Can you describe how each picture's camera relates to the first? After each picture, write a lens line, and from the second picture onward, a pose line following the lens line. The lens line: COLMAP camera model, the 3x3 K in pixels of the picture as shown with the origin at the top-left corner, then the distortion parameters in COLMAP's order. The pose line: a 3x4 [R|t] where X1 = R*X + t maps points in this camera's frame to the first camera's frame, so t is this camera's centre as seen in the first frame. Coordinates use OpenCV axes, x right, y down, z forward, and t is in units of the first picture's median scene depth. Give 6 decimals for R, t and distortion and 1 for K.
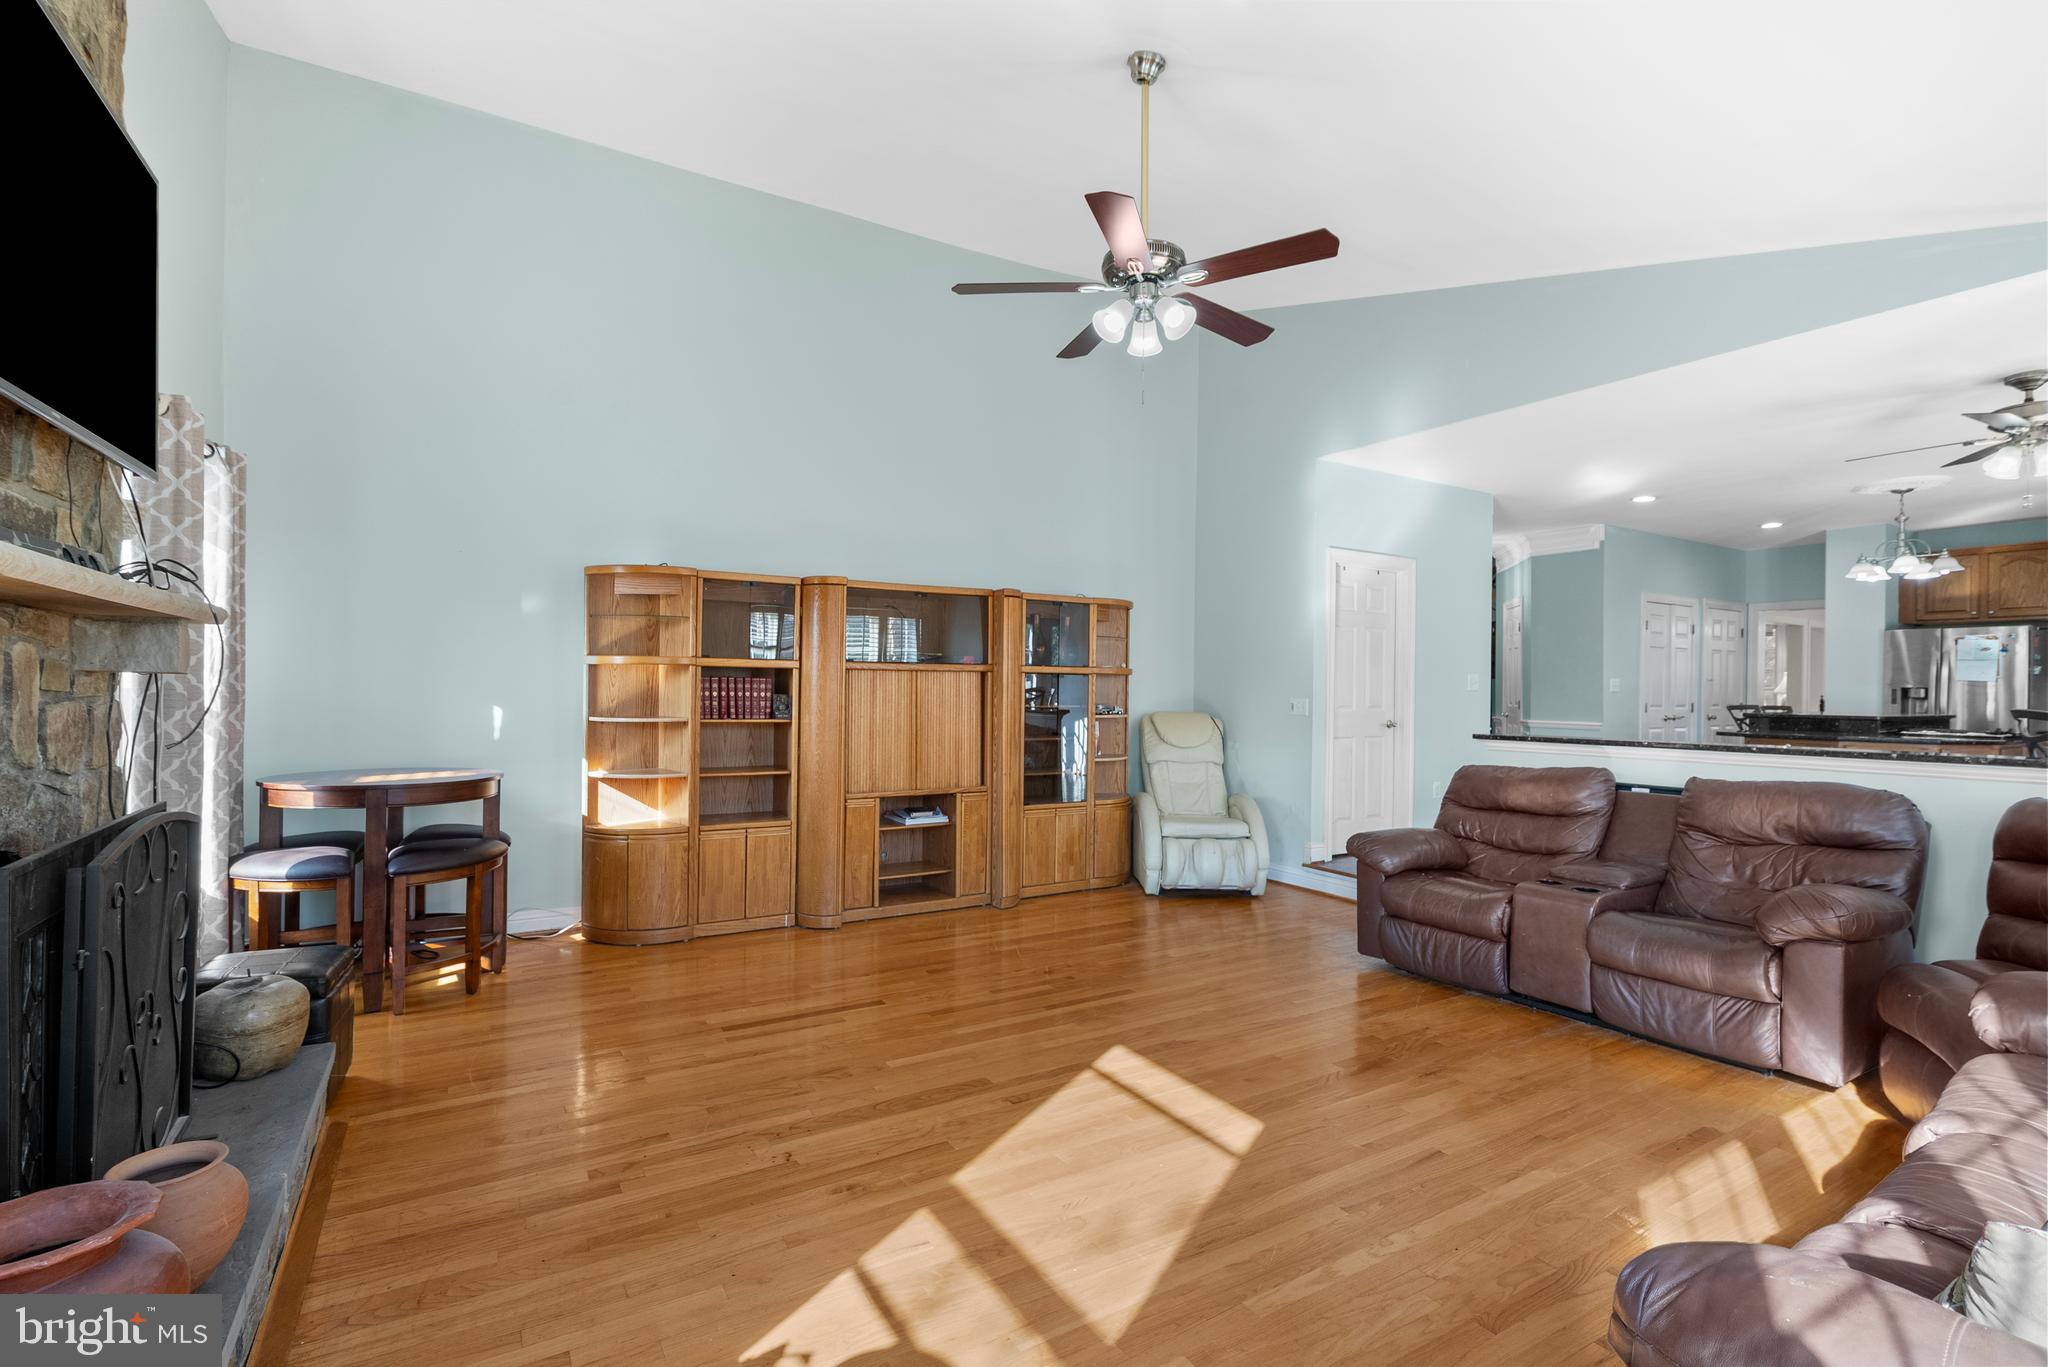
lens RADIAL K [[935.6, 0, 1013.5], [0, 935.6, 689.8], [0, 0, 1]] dist [-0.009959, 0.004625]
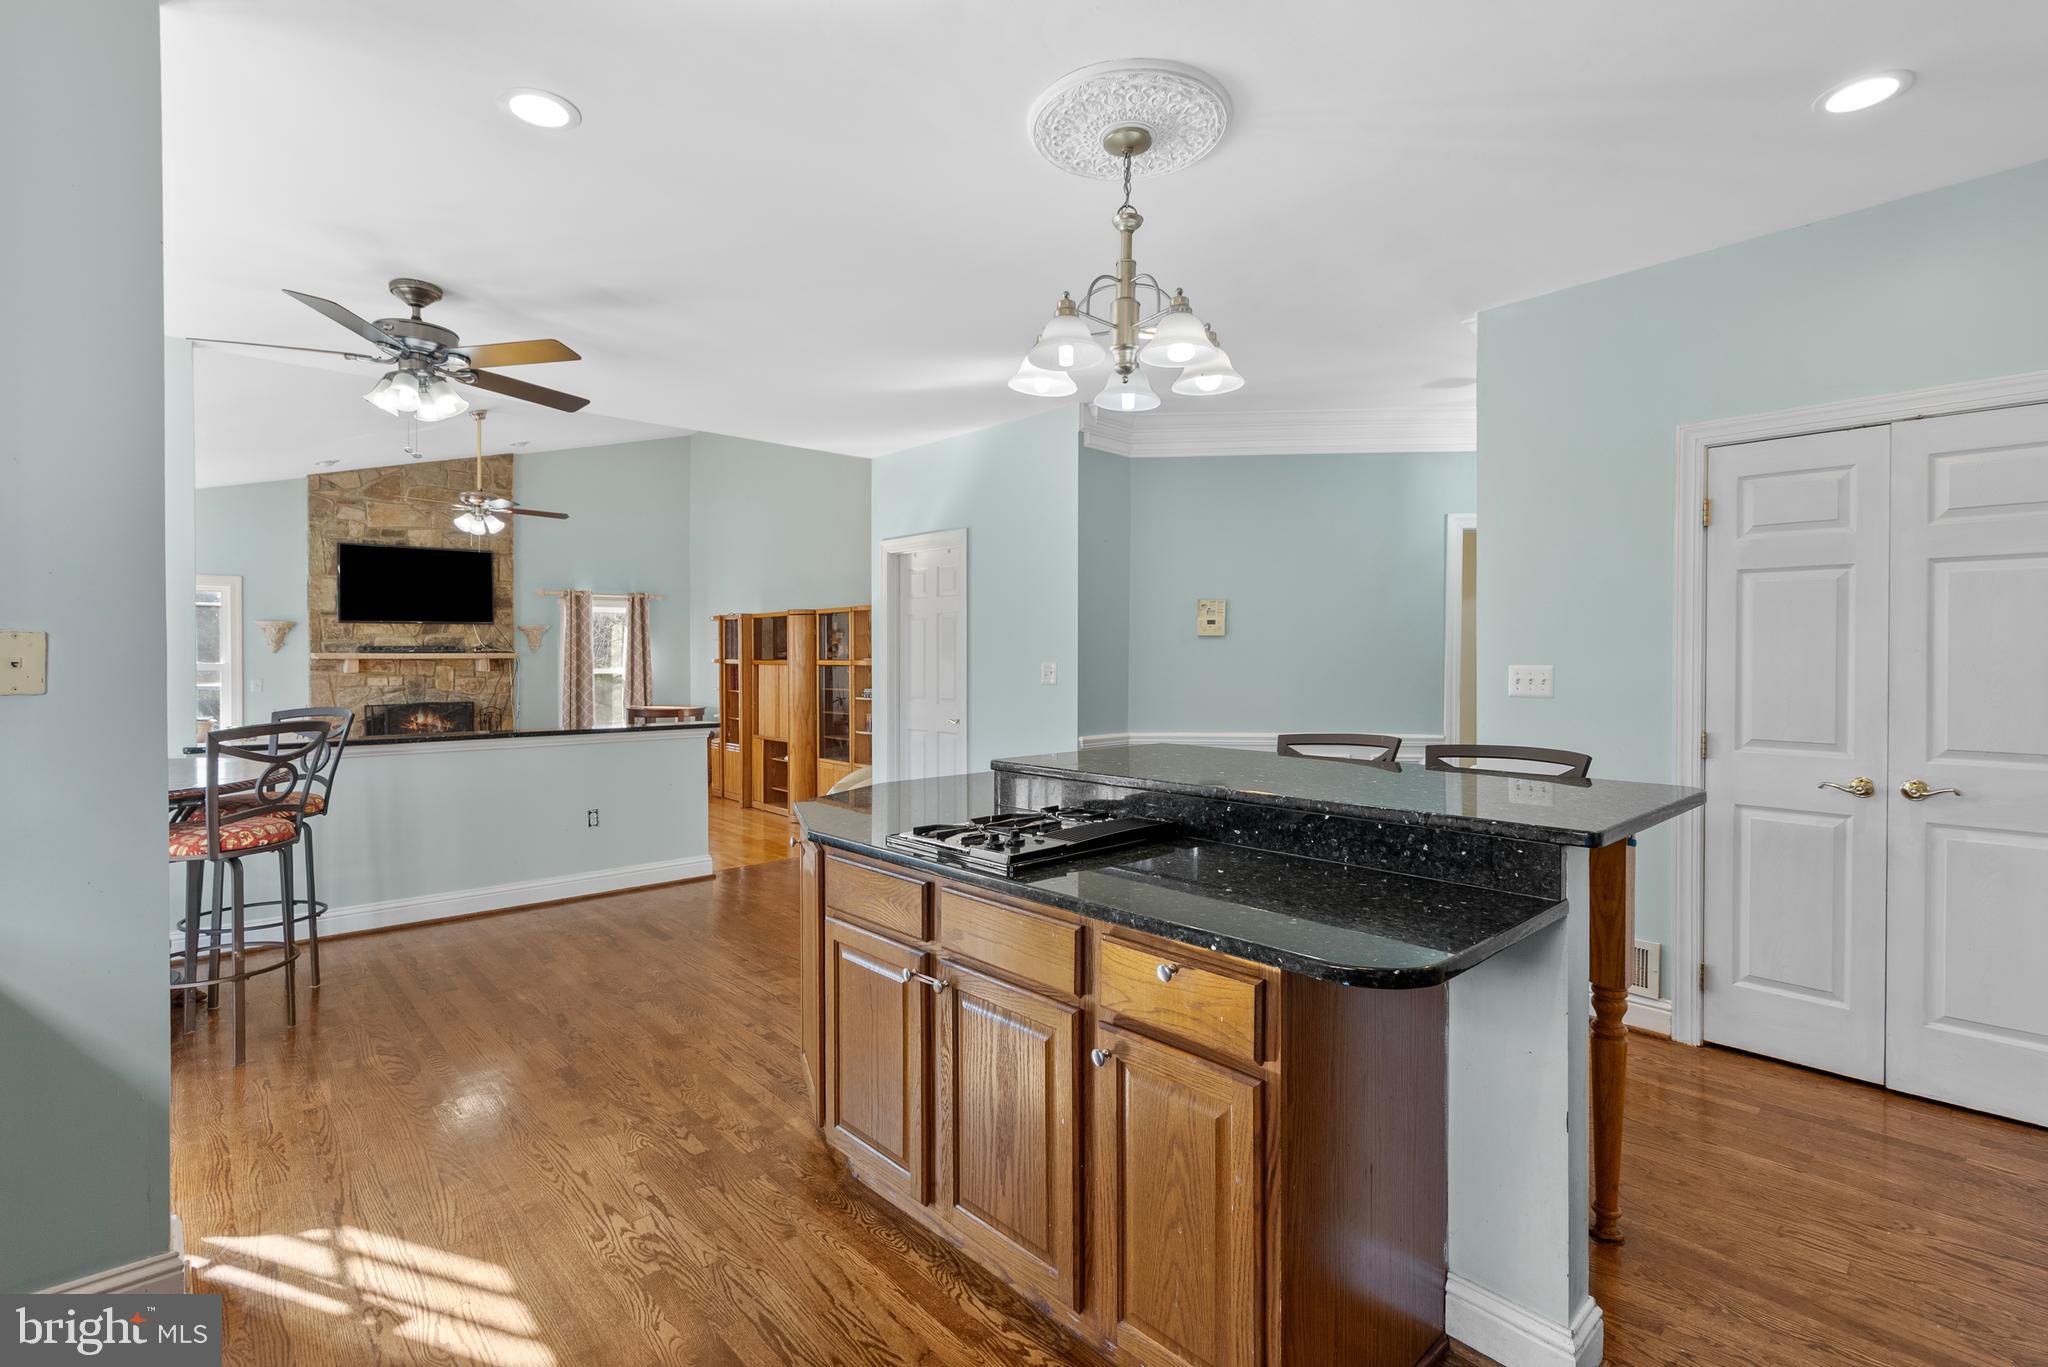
lens RADIAL K [[935.6, 0, 1029.7], [0, 935.6, 656.7], [0, 0, 1]] dist [-0.009959, 0.004625]
pose [[0.206213, -0.010201, -0.978454, 2.497426], [0.000810, 0.999947, -0.010255, -0.028239], [0.978507, 0.001322, 0.206210, 1.723589]]
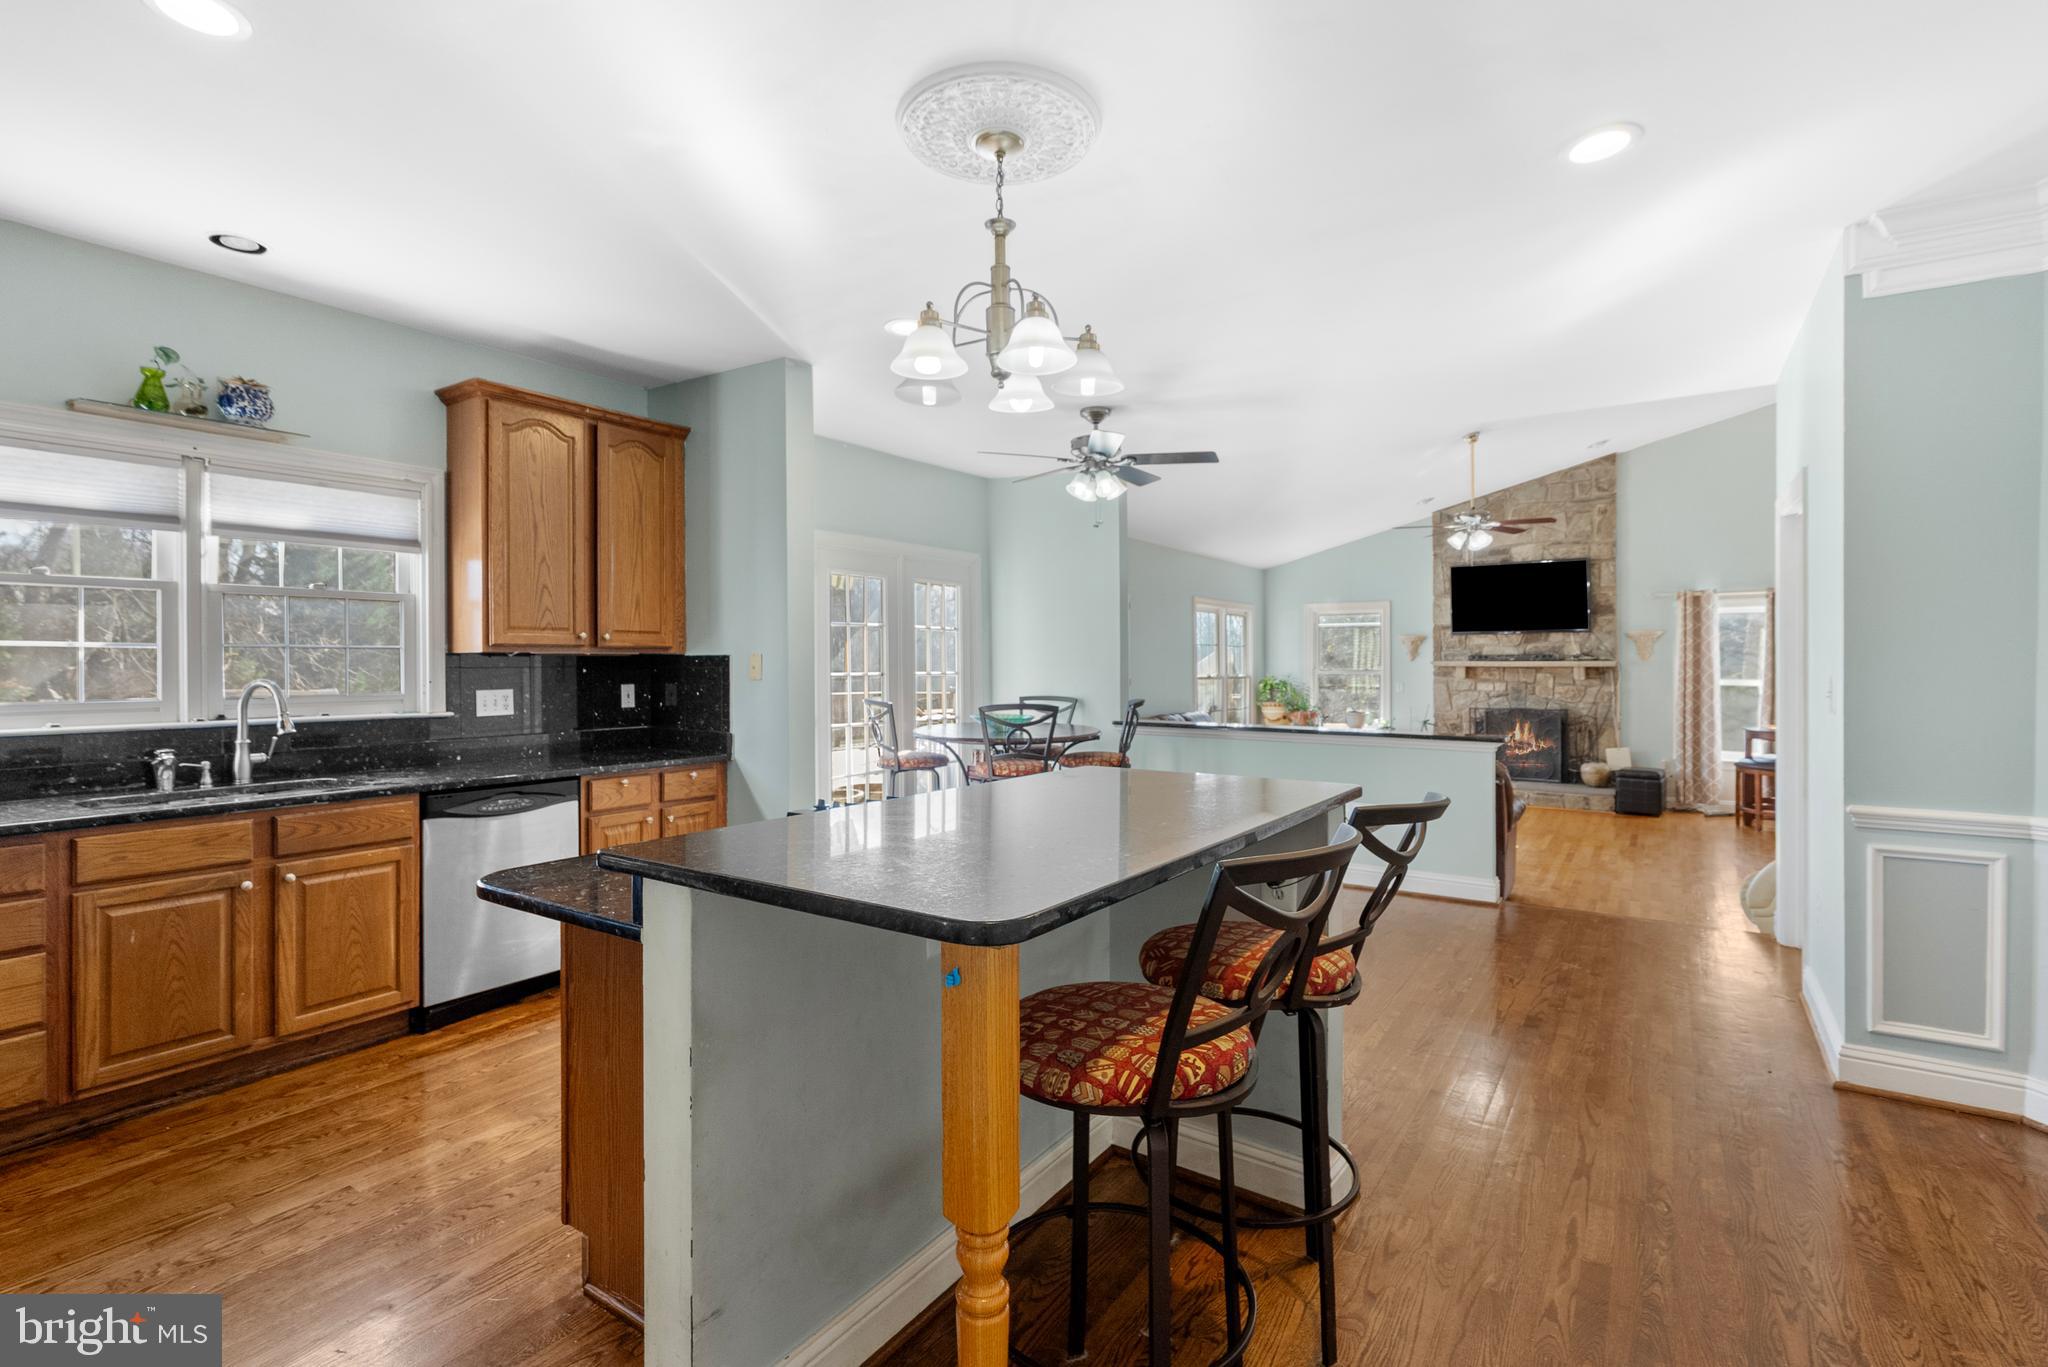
lens RADIAL K [[935.6, 0, 1007.4], [0, 935.6, 663.1], [0, 0, 1]] dist [-0.009959, 0.004625]
pose [[-0.913238, -0.012136, -0.407245, 2.114892], [-0.012070, 0.999923, -0.002732, -0.035041], [0.407247, 0.002421, -0.913315, 2.558380]]
